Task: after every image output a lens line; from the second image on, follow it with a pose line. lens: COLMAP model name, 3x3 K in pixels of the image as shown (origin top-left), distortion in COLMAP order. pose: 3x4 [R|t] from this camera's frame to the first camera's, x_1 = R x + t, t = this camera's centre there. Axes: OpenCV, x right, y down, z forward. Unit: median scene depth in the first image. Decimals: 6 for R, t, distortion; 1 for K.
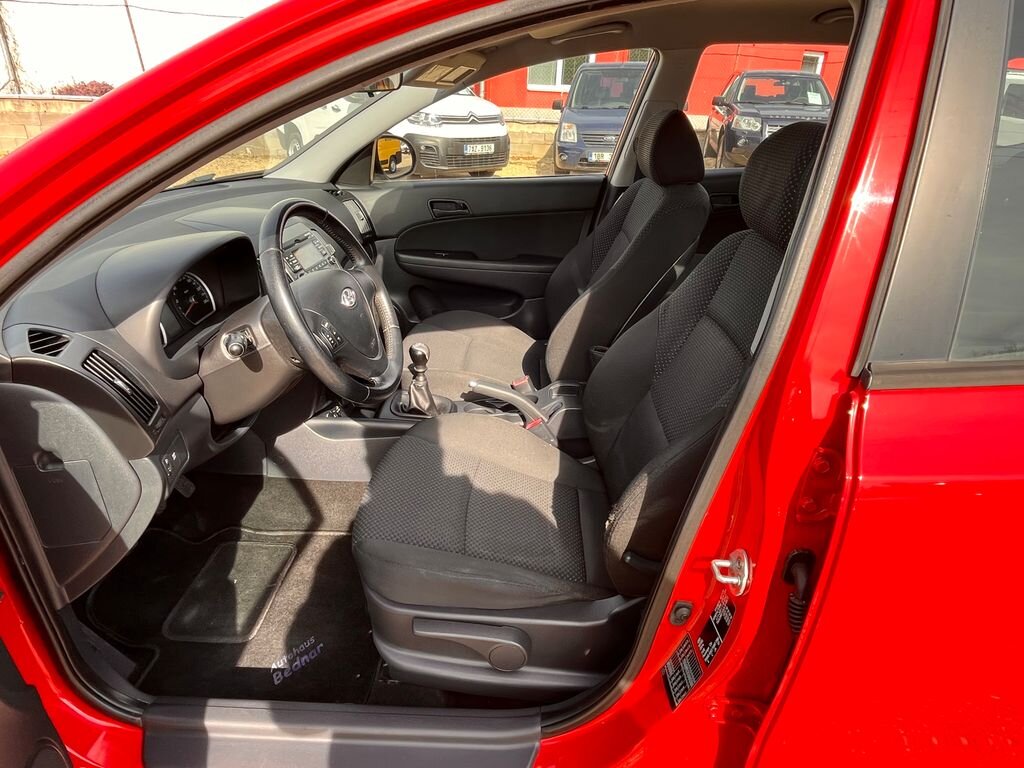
lens RADIAL K [[599.1, 0, 507.8], [0, 599.1, 381.3], [0, 0, 1]] dist [-0.001955, -0.001538]
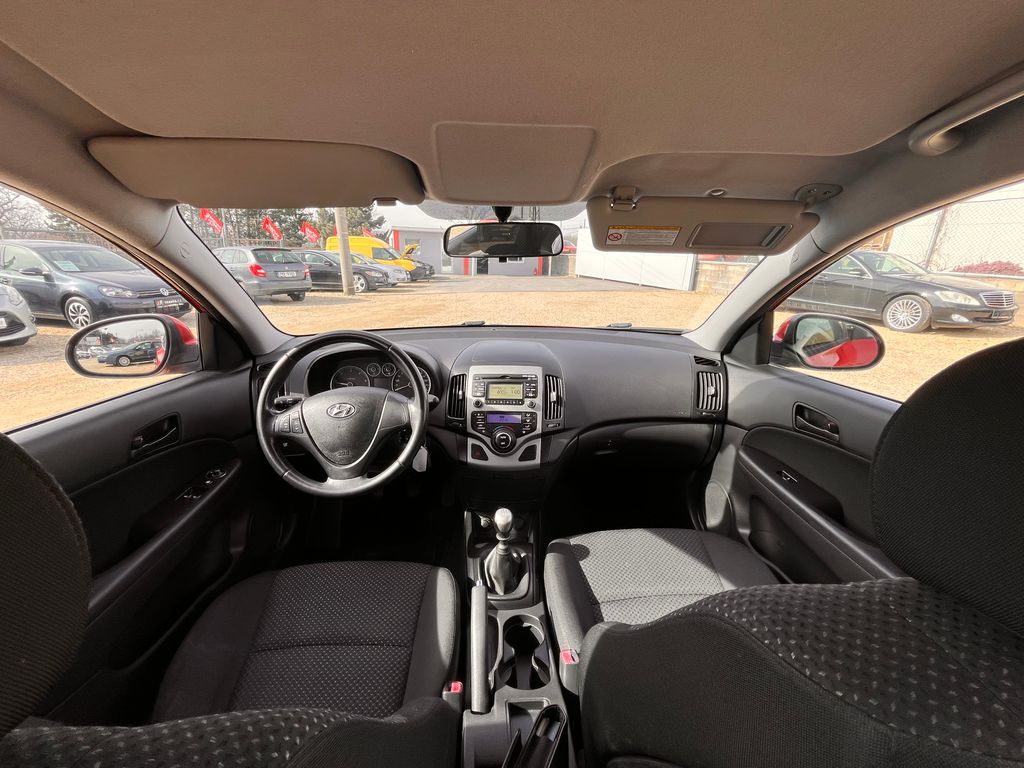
lens RADIAL K [[414.3, 0, 508.7], [0, 414.3, 382.1], [0, 0, 1]] dist [-0.002875, 0.000330]
pose [[0.099346, 0.269177, -0.957953, 0.076289], [-0.440325, 0.875219, 0.200264, -0.068349], [0.892325, 0.401916, 0.205475, 0.146490]]
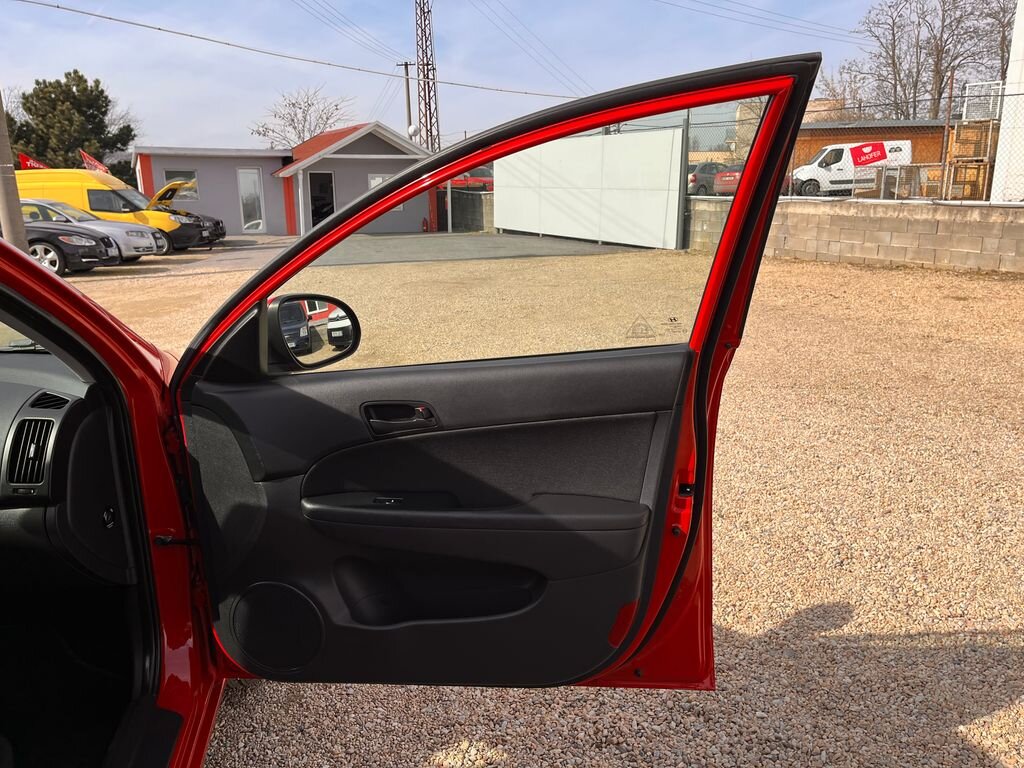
lens RADIAL K [[767.1, 0, 514.8], [0, 767.1, 389.5], [0, 0, 1]] dist [0.090025, -0.118198]
pose [[0.226791, 0.213149, -0.950333, 0.122998], [-0.400597, 0.909812, 0.108461, -0.140546], [0.887743, 0.356103, 0.291724, 0.283829]]
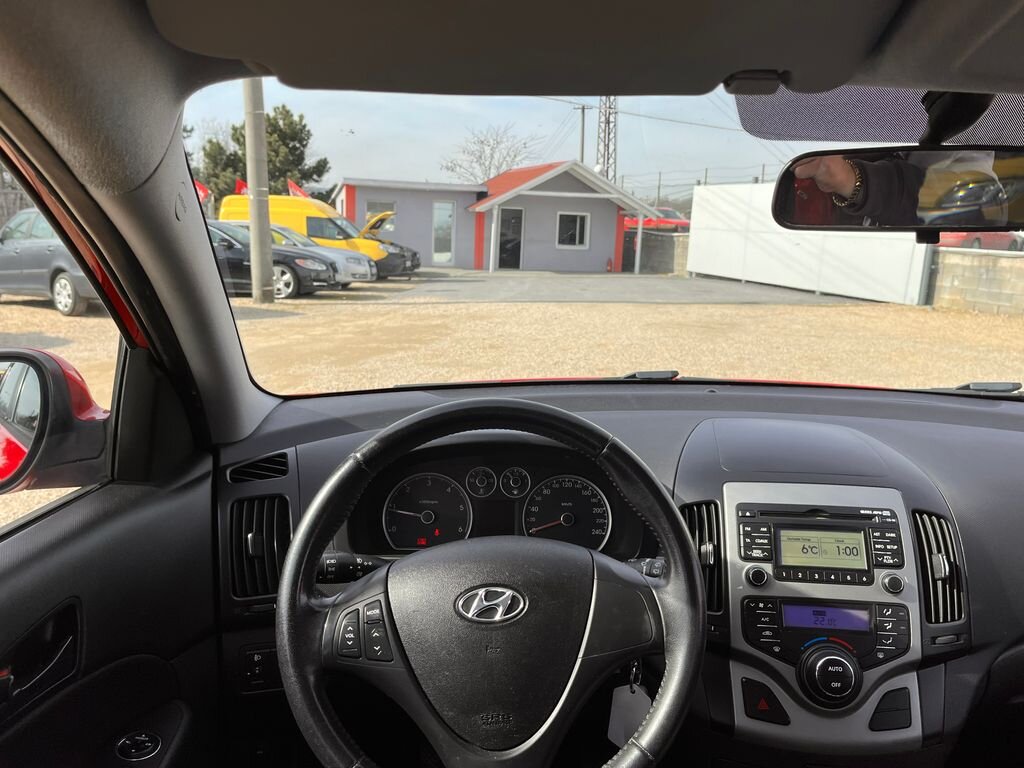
lens RADIAL K [[796.9, 0, 513.3], [0, 796.9, 379.9], [0, 0, 1]] dist [0.053142, -0.068959]
pose [[0.055200, 0.157571, -0.985964, 0.046647], [-0.454068, 0.883415, 0.115761, -0.051077], [0.889256, 0.441304, 0.120312, 0.113154]]
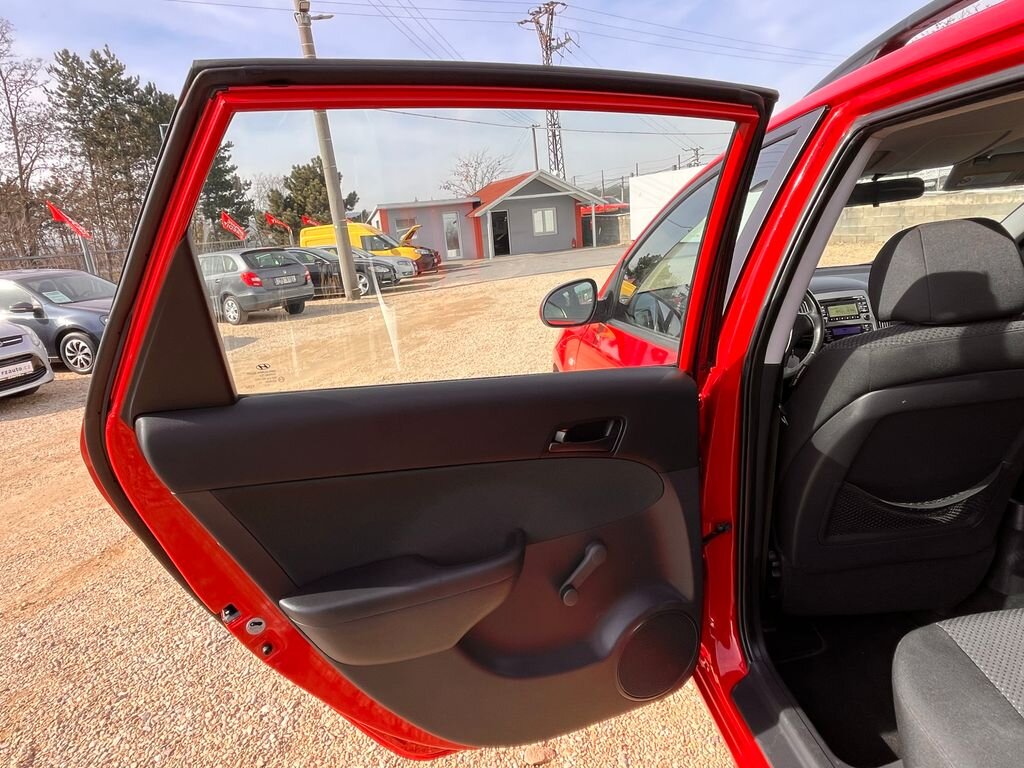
lens RADIAL K [[594.6, 0, 502.3], [0, 594.6, 384.6], [0, 0, 1]] dist [-0.000814, -0.001960]
pose [[0.083211, 0.222170, -0.971451, 0.186965], [-0.337042, 0.923658, 0.182370, -0.004255], [0.937805, 0.312244, 0.151739, 0.008198]]
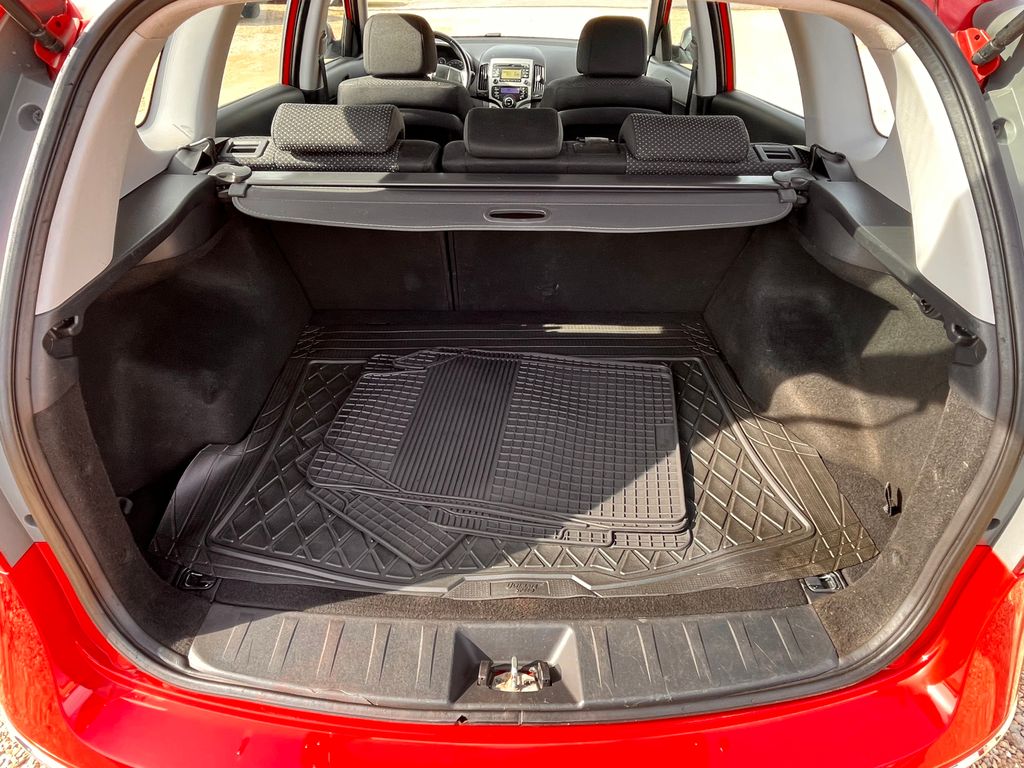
lens RADIAL K [[599.0, 0, 507.3], [0, 599.0, 378.1], [0, 0, 1]] dist [-0.003934, -0.001878]
pose [[0.040523, 0.577858, -0.815131, 0.337838], [-0.449318, 0.739201, 0.501693, -0.080846], [0.892452, 0.345922, 0.289597, 0.133095]]
